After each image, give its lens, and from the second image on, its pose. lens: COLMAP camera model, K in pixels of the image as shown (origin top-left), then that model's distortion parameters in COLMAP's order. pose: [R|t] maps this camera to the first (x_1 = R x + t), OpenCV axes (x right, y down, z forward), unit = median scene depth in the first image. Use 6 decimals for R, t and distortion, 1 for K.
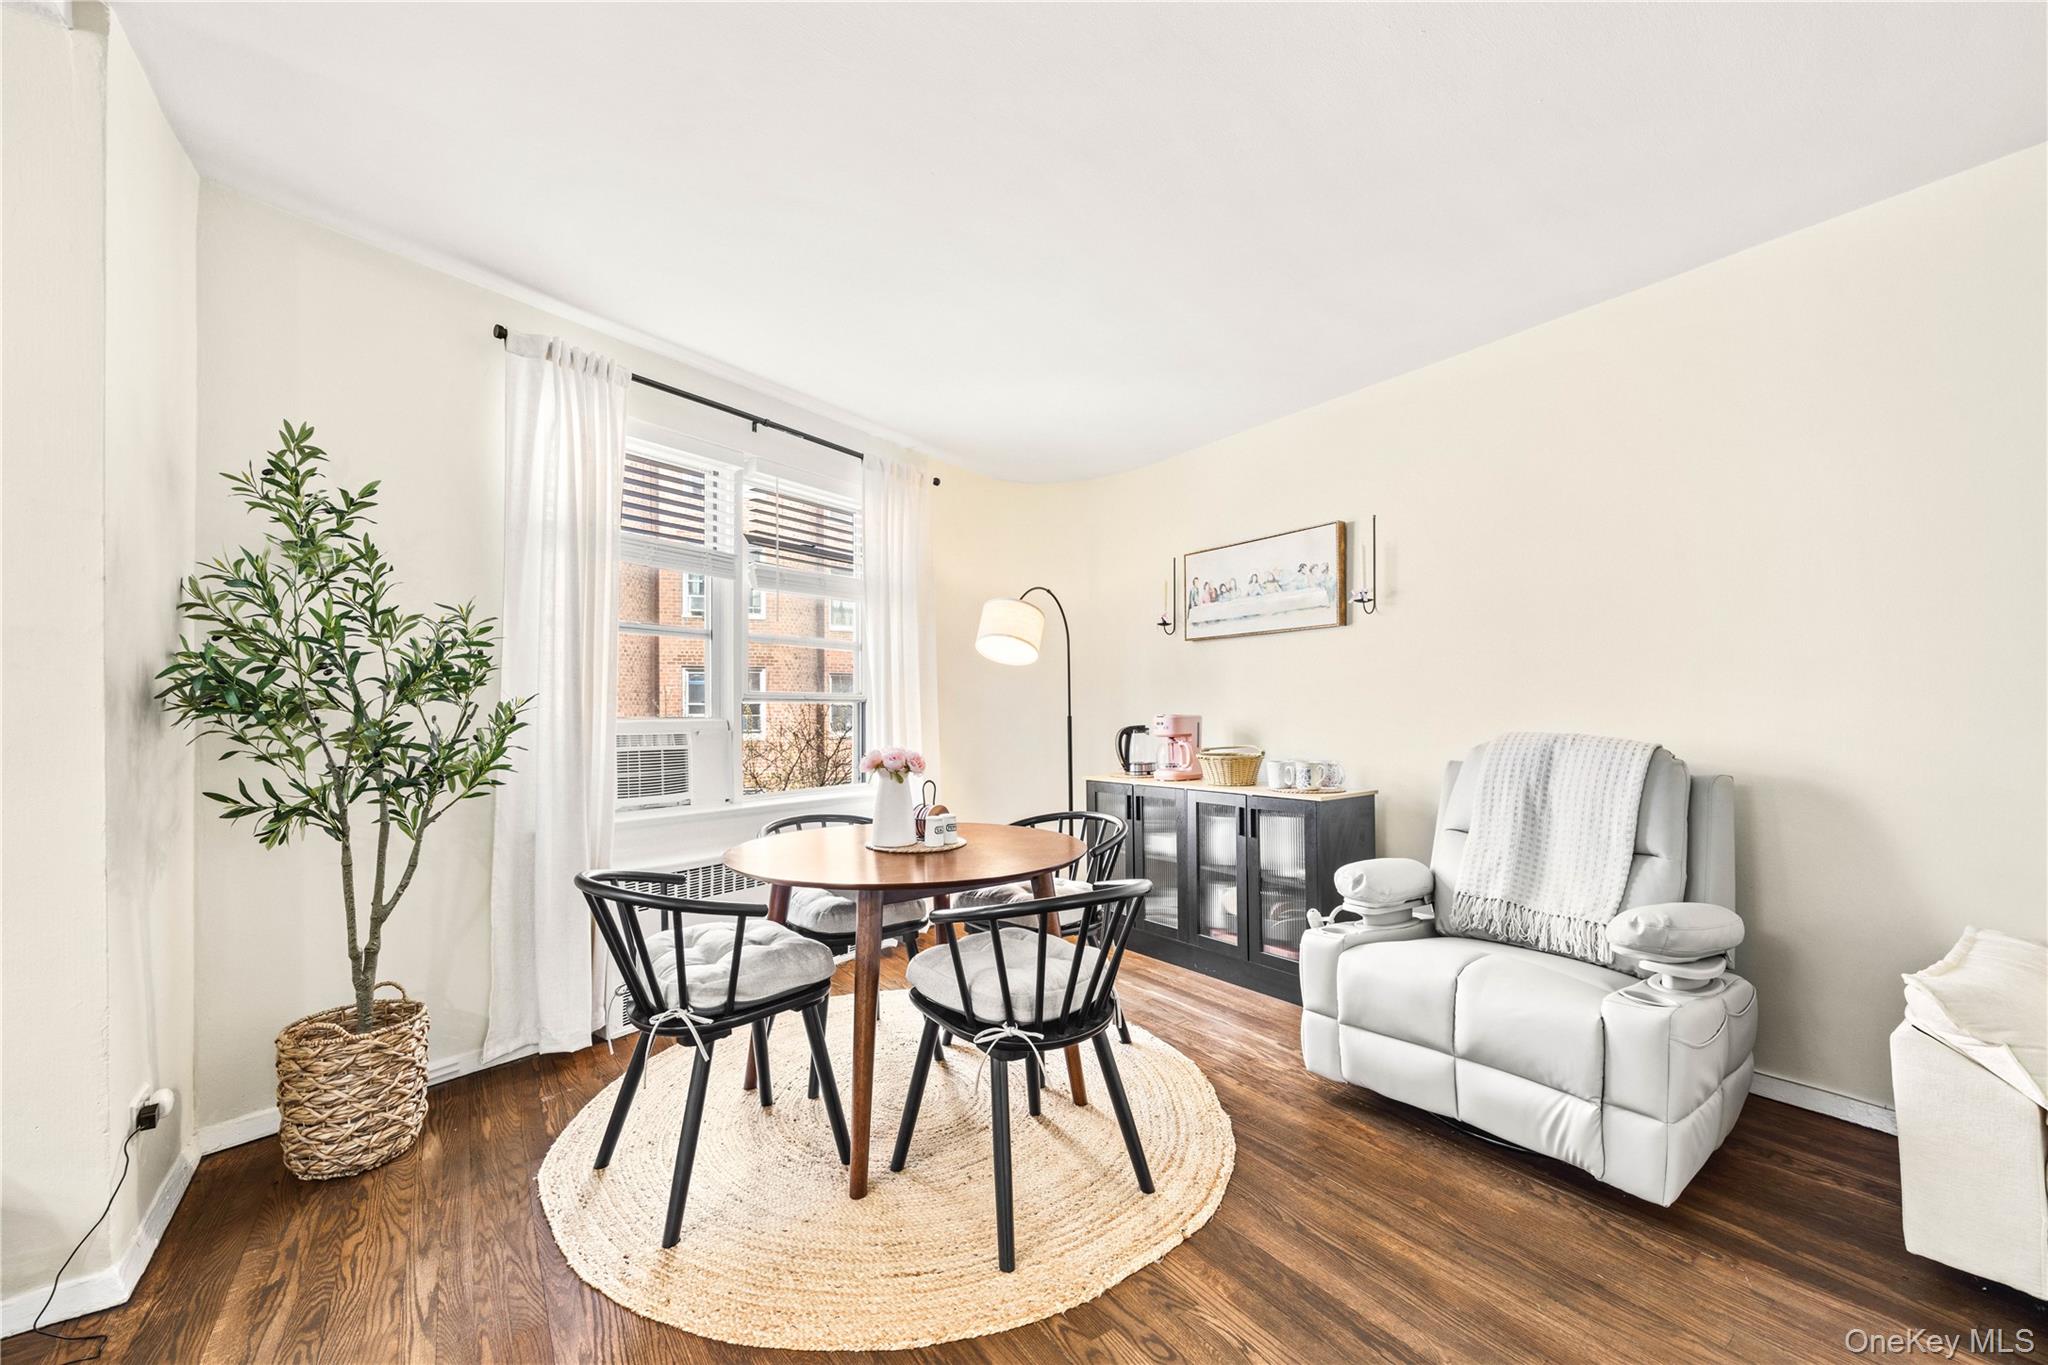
lens RADIAL K [[809.6, 0, 1029.2], [0, 809.6, 707.6], [0, 0, 1]] dist [-0.003563, 0.000482]
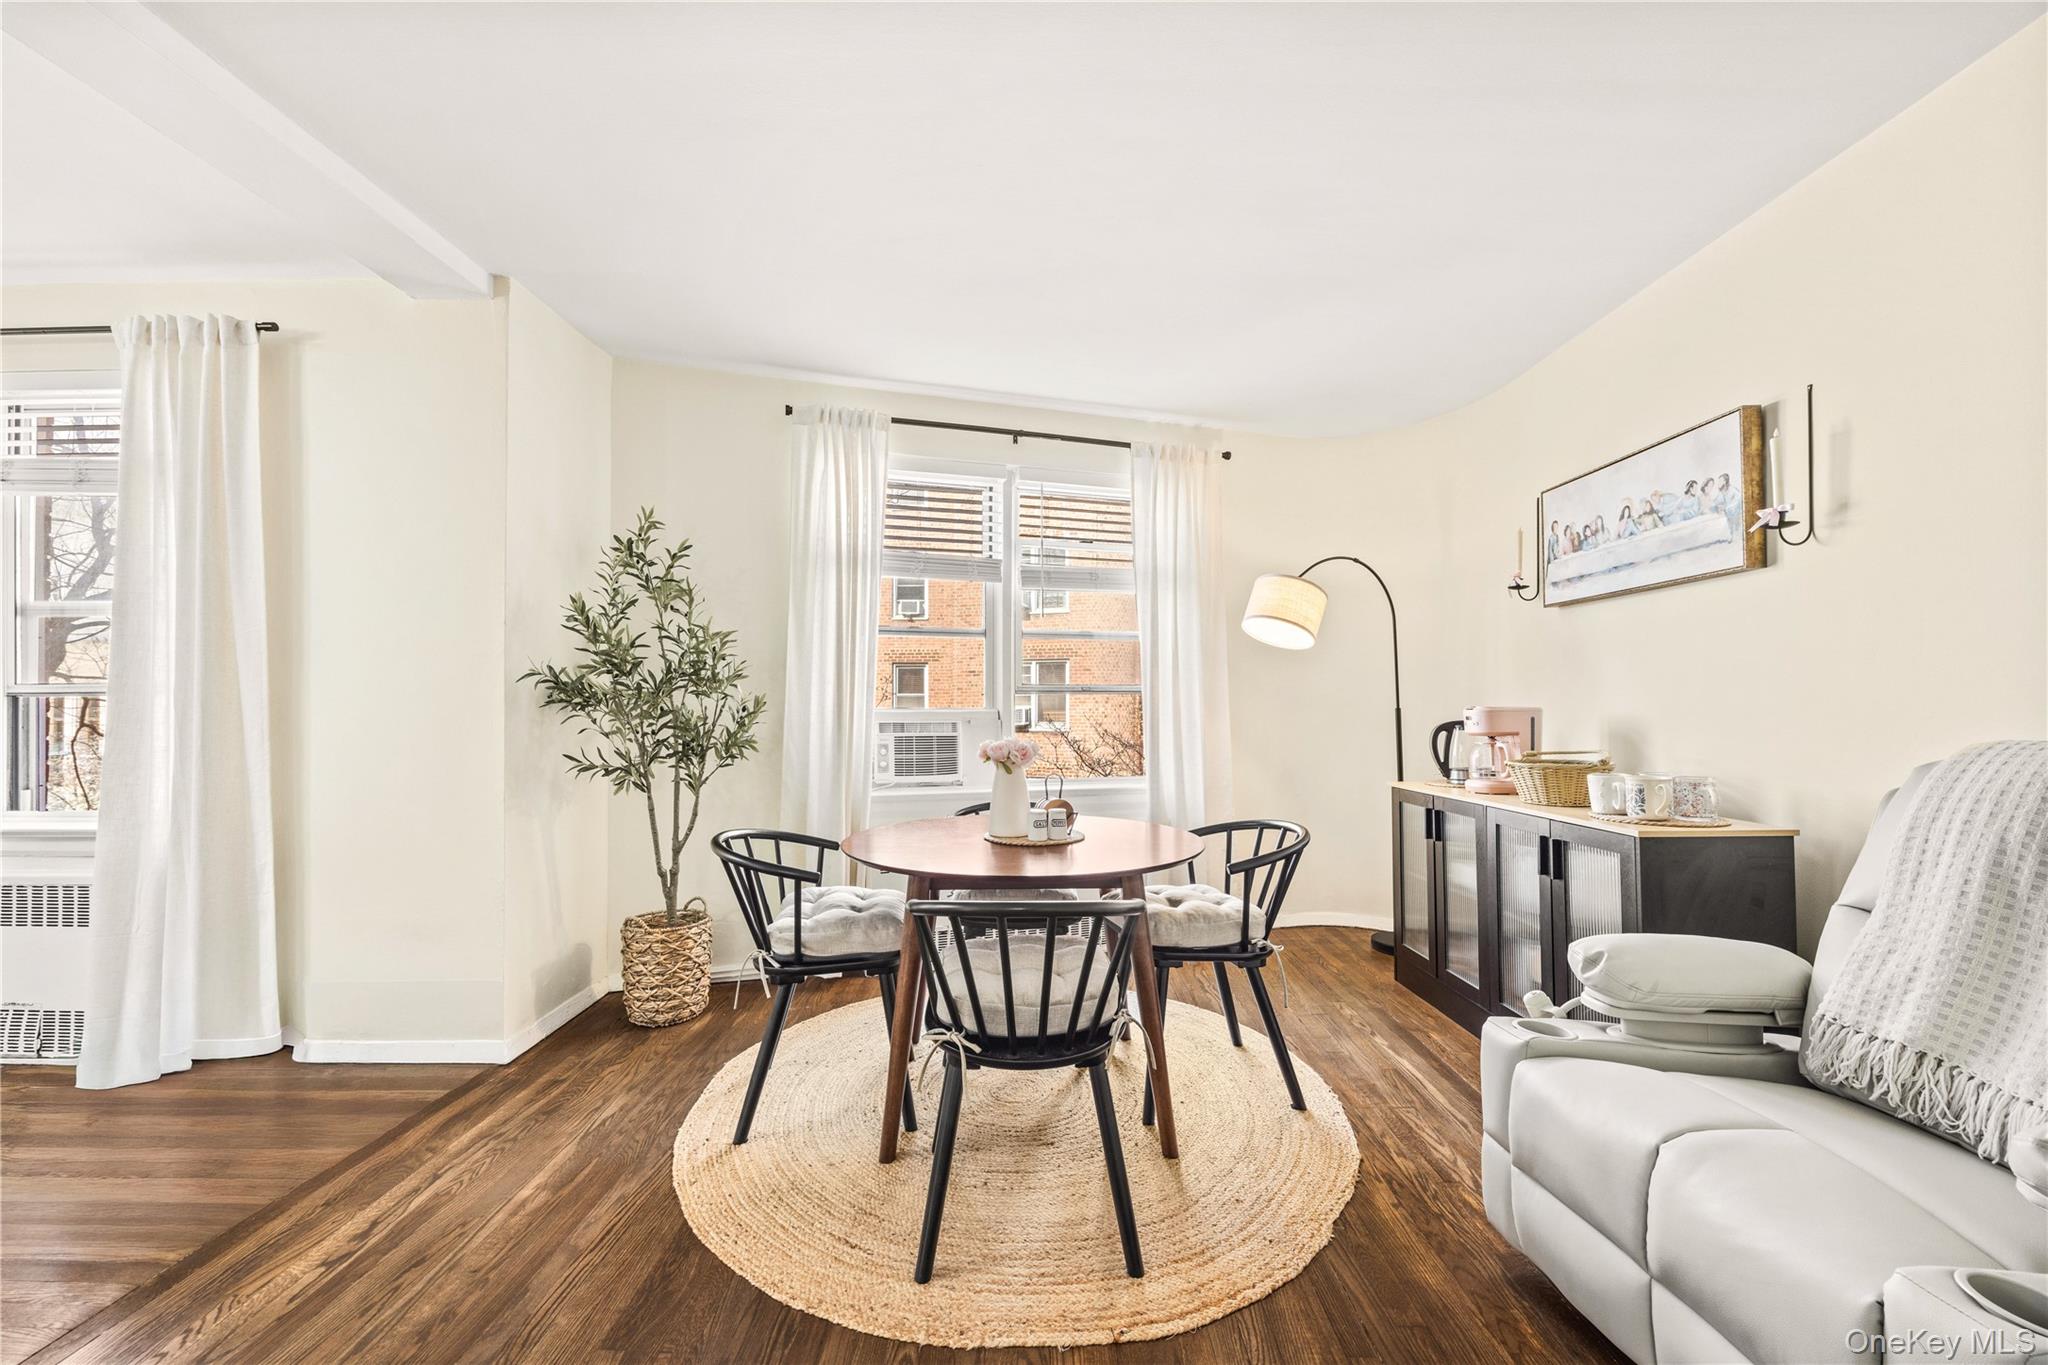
lens RADIAL K [[809.6, 0, 1024.9], [0, 809.6, 694.1], [0, 0, 1]] dist [-0.003563, 0.000482]
pose [[0.796532, -0.007067, -0.604555, 0.456548], [0.003145, 0.999967, -0.007545, 0.001890], [0.604588, 0.004109, 0.796528, 0.209259]]
